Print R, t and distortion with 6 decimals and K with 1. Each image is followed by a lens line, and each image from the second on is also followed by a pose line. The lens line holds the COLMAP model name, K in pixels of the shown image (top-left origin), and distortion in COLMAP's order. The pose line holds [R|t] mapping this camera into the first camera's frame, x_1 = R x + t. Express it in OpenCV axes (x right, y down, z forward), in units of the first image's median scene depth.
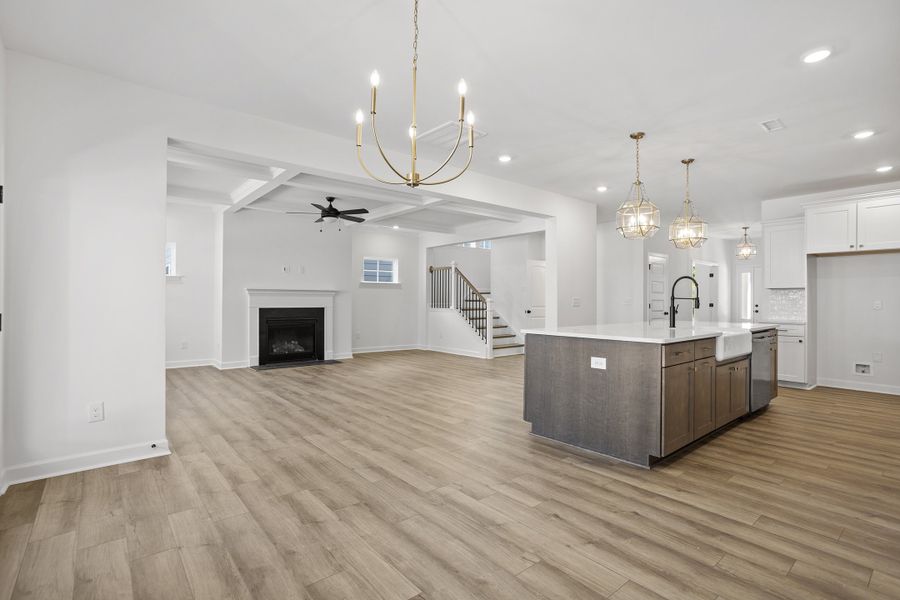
lens RADIAL K [[431.0, 0, 449.2], [0, 431.0, 297.5], [0, 0, 1]] dist [-0.025642, 0.009241]
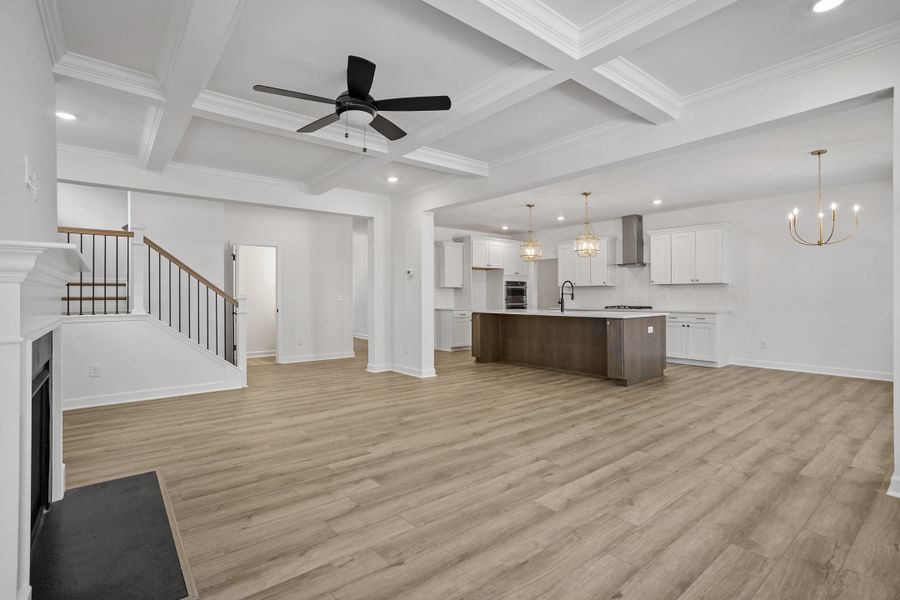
lens RADIAL K [[431.0, 0, 448.4], [0, 431.0, 299.7], [0, 0, 1]] dist [-0.025642, 0.009241]
pose [[0.013716, -0.015543, 0.999785, -0.639507], [-0.001125, 0.999878, 0.015560, 0.000369], [-0.999905, -0.001339, 0.013697, 0.795743]]
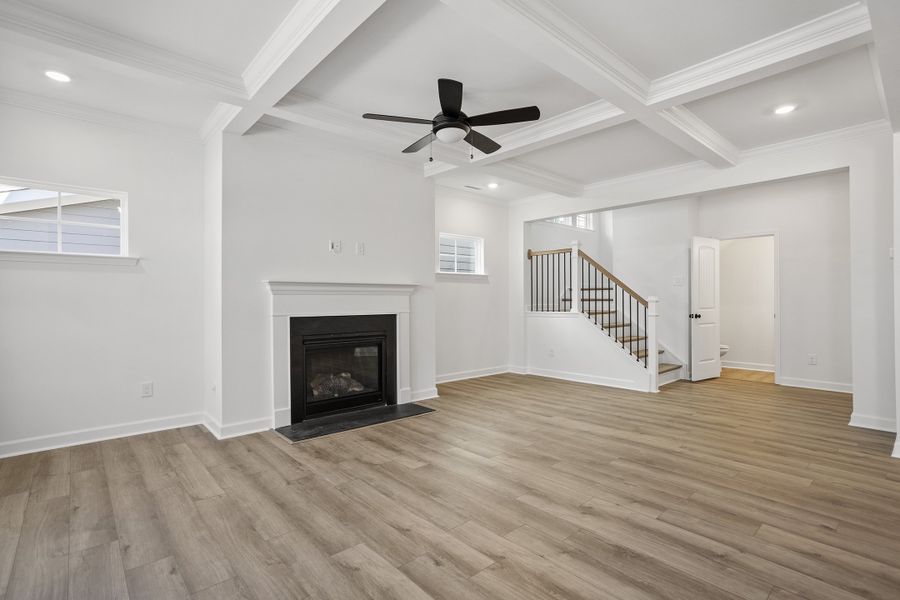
lens RADIAL K [[431.0, 0, 453.0], [0, 431.0, 297.3], [0, 0, 1]] dist [-0.025642, 0.009241]
pose [[0.998996, -0.010572, 0.043534, -0.263312], [0.010610, 0.999944, -0.000637, 0.002130], [-0.043525, 0.001098, 0.999052, 0.455852]]
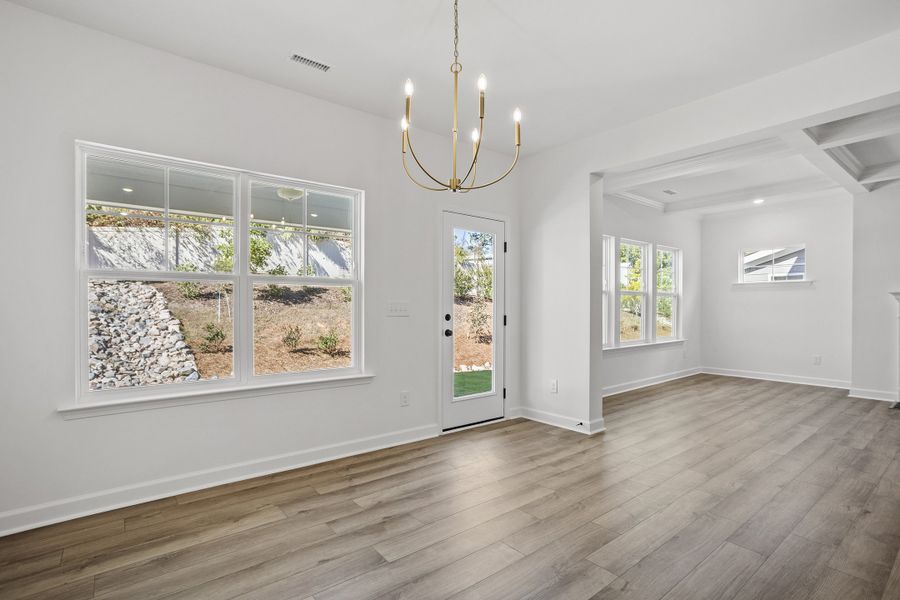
lens RADIAL K [[431.0, 0, 449.6], [0, 431.0, 303.2], [0, 0, 1]] dist [-0.025642, 0.009241]
pose [[-0.019769, -0.015364, -0.999687, 0.245263], [0.004337, 0.999871, -0.015453, 0.005463], [0.999795, -0.004641, -0.019700, 0.270709]]
